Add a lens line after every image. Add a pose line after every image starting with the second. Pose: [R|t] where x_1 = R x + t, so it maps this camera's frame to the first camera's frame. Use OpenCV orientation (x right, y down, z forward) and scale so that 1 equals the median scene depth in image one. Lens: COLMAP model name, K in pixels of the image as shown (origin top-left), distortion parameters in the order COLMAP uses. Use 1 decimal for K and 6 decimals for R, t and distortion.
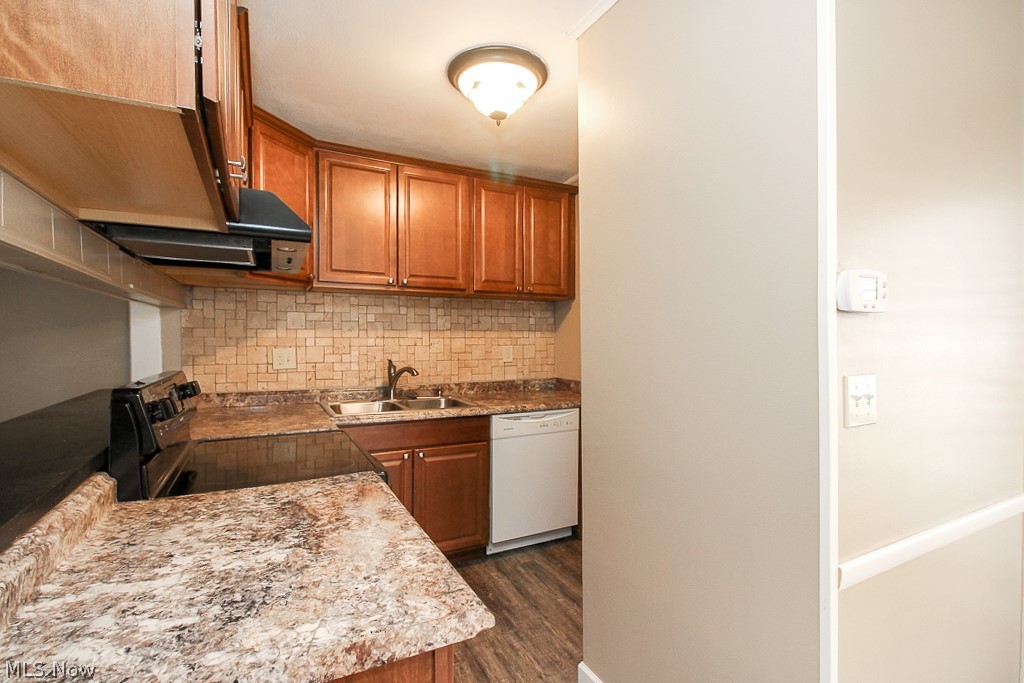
lens RADIAL K [[475.4, 0, 516.4], [0, 475.4, 349.2], [0, 0, 1]] dist [-0.003057, -0.005394]
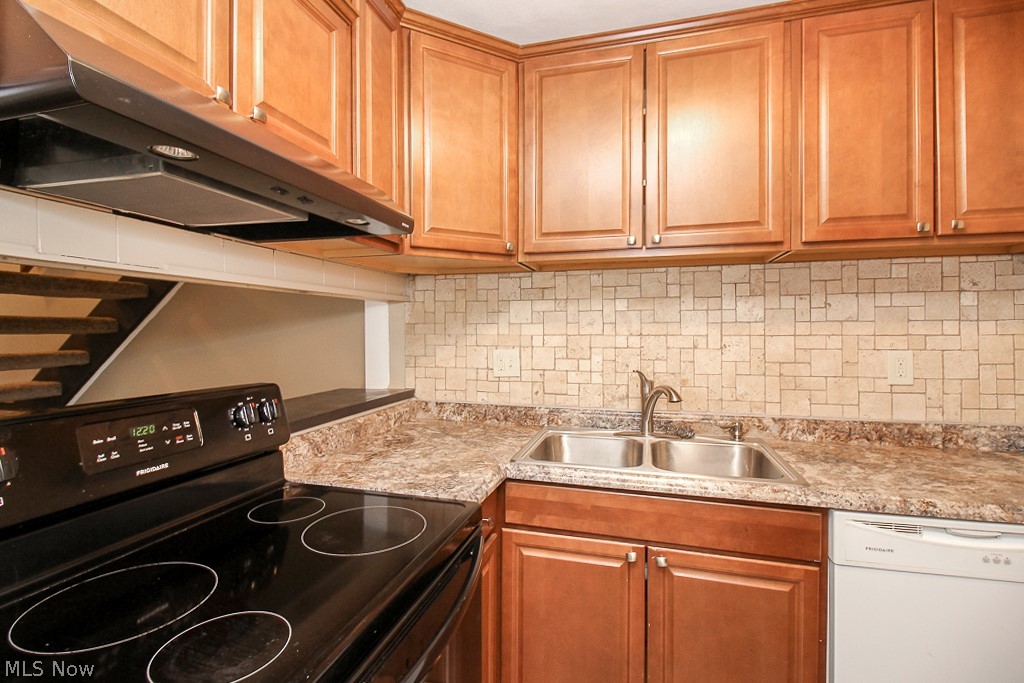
lens RADIAL K [[475.4, 0, 511.7], [0, 475.4, 332.5], [0, 0, 1]] dist [-0.003057, -0.005394]
pose [[0.719138, 0.000485, -0.694868, 0.039432], [-0.014272, 0.999799, -0.014073, -0.016983], [0.694721, 0.020037, 0.719000, 0.443934]]
